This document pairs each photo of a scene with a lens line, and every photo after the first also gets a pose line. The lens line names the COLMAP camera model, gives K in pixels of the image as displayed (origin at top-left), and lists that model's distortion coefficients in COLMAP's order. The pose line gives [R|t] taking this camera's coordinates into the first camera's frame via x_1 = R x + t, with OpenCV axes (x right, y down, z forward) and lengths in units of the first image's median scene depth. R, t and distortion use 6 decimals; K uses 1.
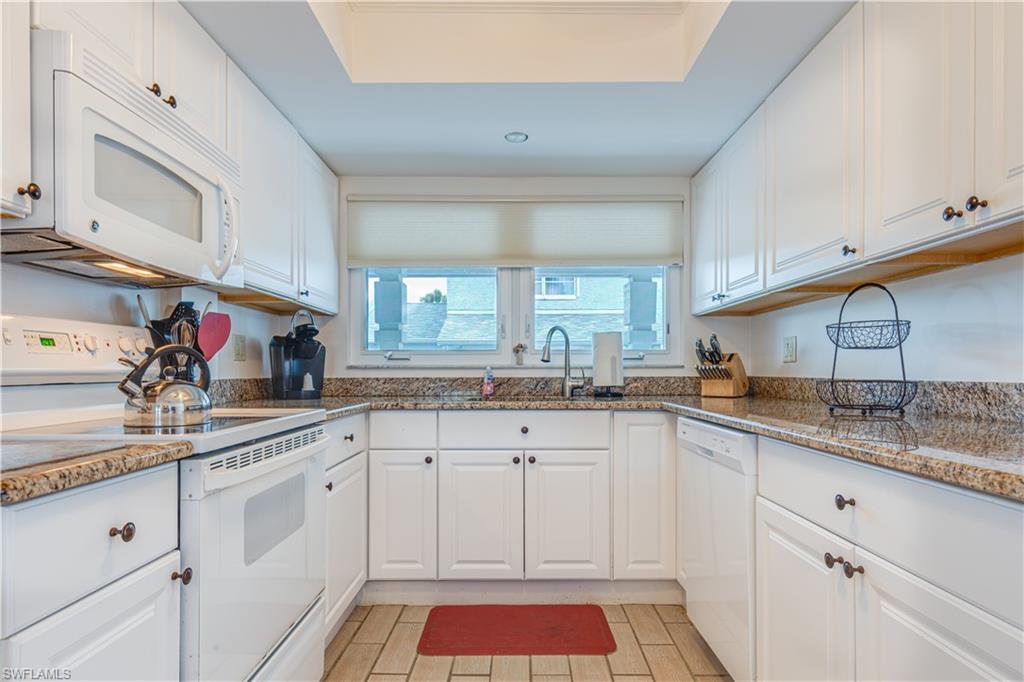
lens RADIAL K [[577.2, 0, 513.9], [0, 577.2, 373.6], [0, 0, 1]] dist [-0.001178, -0.000982]
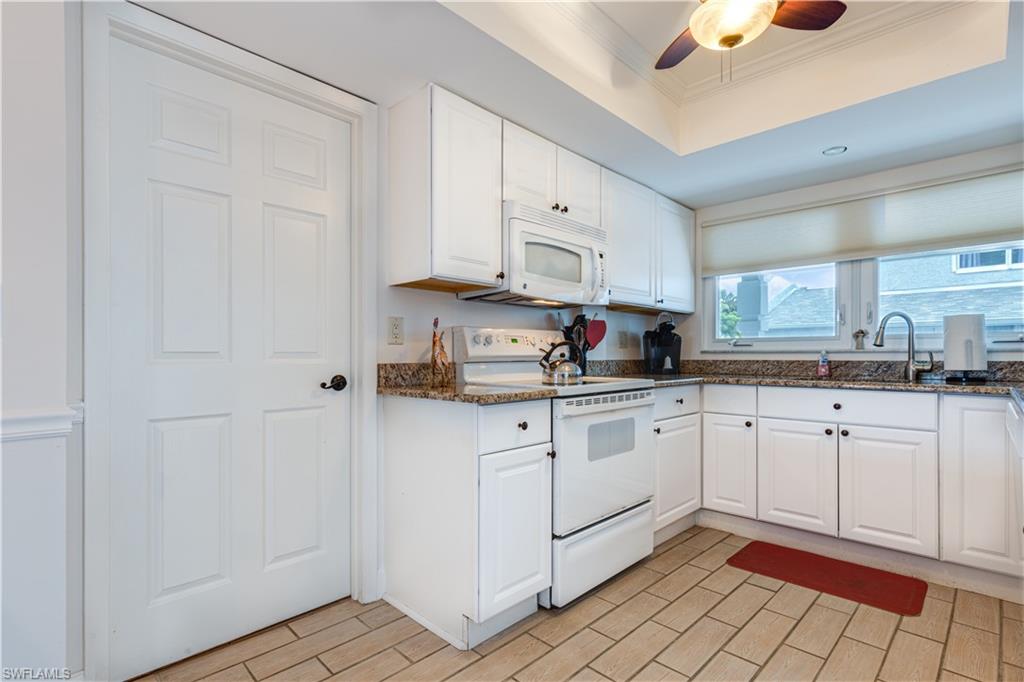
lens RADIAL K [[514.9, 0, 511.4], [0, 514.9, 360.3], [0, 0, 1]] dist [-0.002213, -0.000001]
pose [[0.712726, 0.007797, -0.701400, 0.271365], [-0.002953, 0.999963, 0.008115, -0.000269], [0.701437, -0.003712, 0.712722, -0.182710]]
